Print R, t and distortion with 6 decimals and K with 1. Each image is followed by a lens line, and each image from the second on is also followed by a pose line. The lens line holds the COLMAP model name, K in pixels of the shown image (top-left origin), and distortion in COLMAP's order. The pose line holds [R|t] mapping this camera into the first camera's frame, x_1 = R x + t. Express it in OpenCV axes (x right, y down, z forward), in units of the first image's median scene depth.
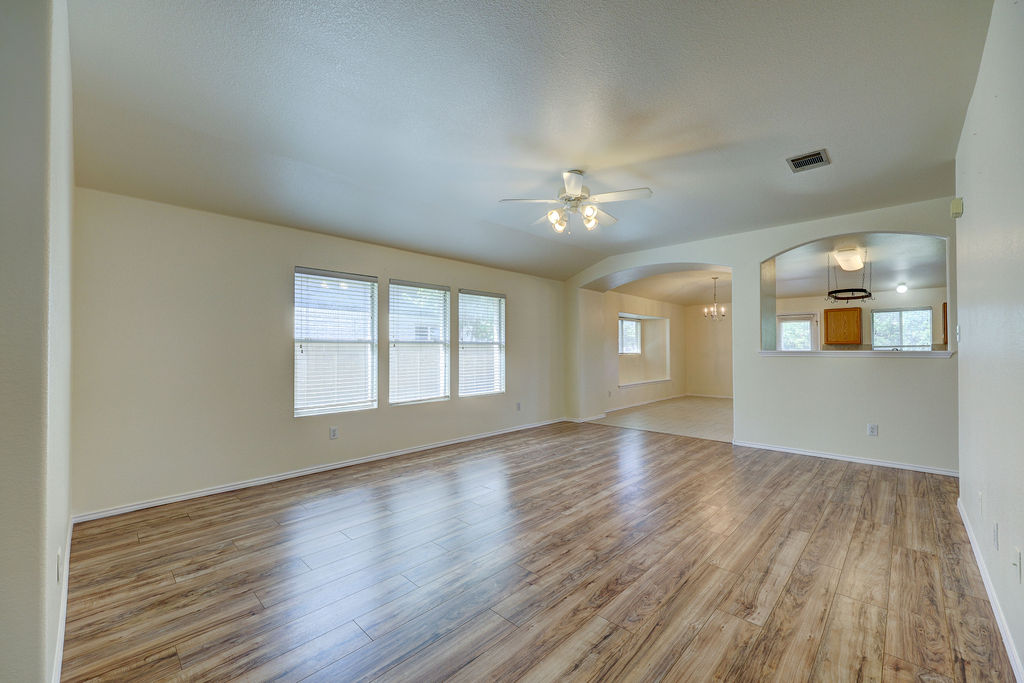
lens RADIAL K [[410.2, 0, 515.1], [0, 410.2, 341.3], [0, 0, 1]] dist [0.004487, 0.000179]
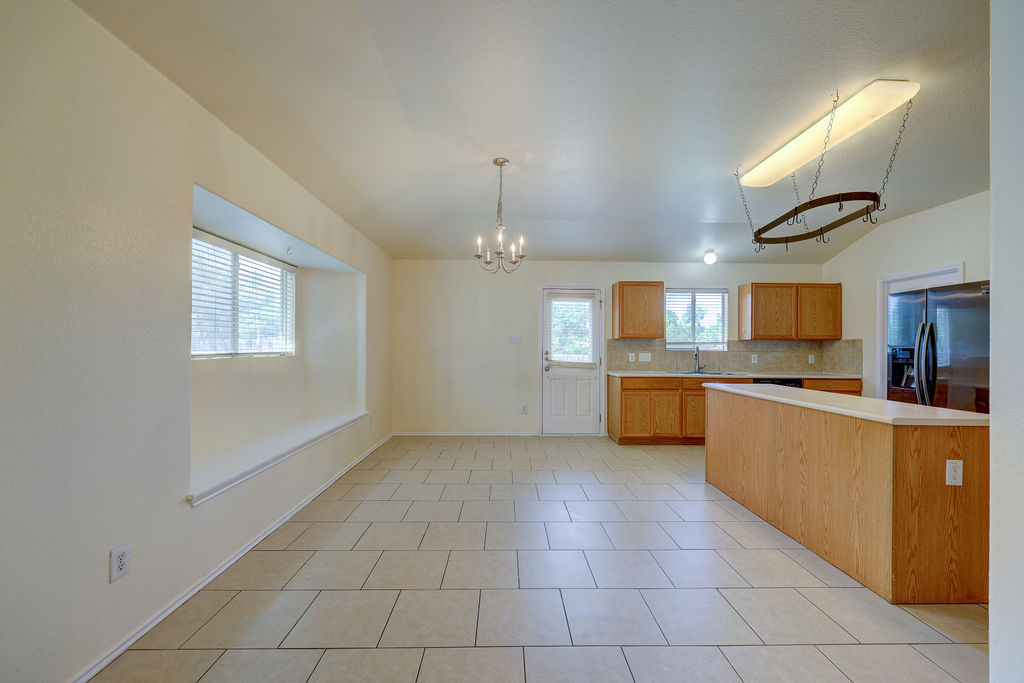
lens RADIAL K [[410.2, 0, 504.8], [0, 410.2, 345.5], [0, 0, 1]] dist [0.004487, 0.000179]
pose [[0.723753, 0.008666, 0.690005, 0.209429], [-0.024098, 0.999629, 0.012721, 0.014023], [-0.689639, -0.025835, 0.723693, 0.669016]]
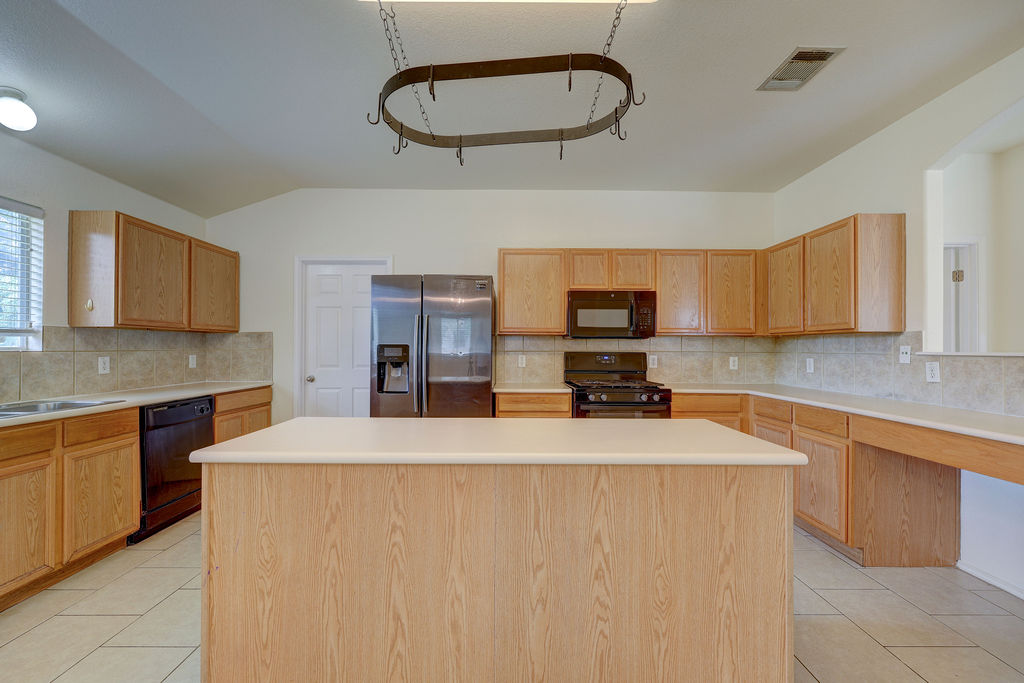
lens RADIAL K [[410.2, 0, 510.0], [0, 410.2, 344.6], [0, 0, 1]] dist [0.004487, 0.000179]
pose [[-0.688740, 0.002570, 0.725004, 0.478064], [-0.019015, 0.999586, -0.021606, 0.017855], [-0.724759, -0.028667, -0.688406, 0.854310]]
